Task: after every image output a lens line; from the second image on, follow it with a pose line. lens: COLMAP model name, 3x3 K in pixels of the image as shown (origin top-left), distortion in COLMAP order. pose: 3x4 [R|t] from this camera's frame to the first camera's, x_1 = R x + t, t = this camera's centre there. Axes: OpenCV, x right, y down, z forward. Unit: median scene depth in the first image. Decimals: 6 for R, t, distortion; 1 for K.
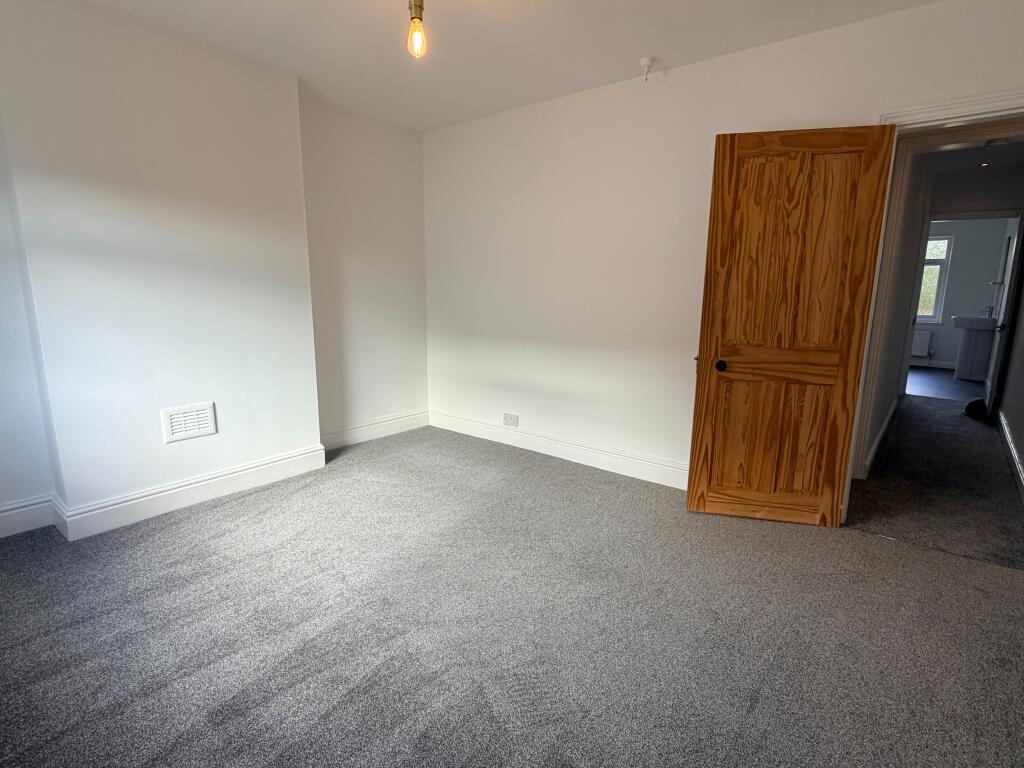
lens RADIAL K [[517.0, 0, 512.8], [0, 517.0, 381.8], [0, 0, 1]] dist [-0.002283, -0.002156]
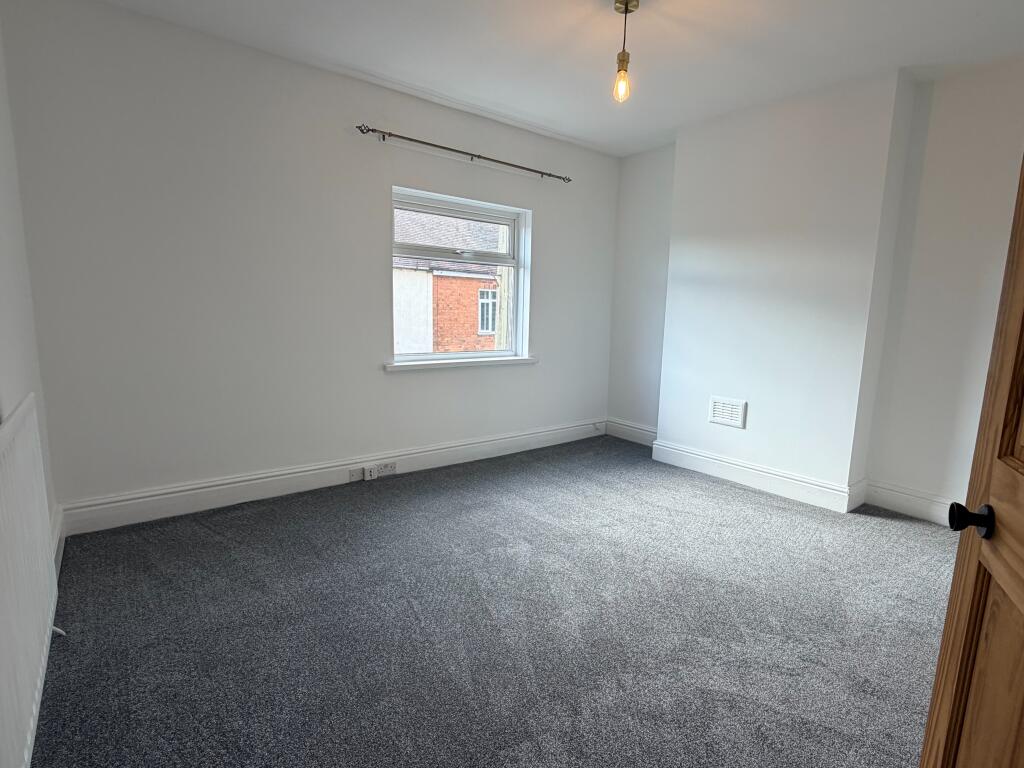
lens RADIAL K [[517.0, 0, 510.6], [0, 517.0, 390.3], [0, 0, 1]] dist [-0.002283, -0.002156]
pose [[-0.213835, 0.139887, -0.966802, 0.687943], [-0.206817, 0.960776, 0.184758, -0.095848], [0.954726, 0.239459, -0.176516, 0.699274]]
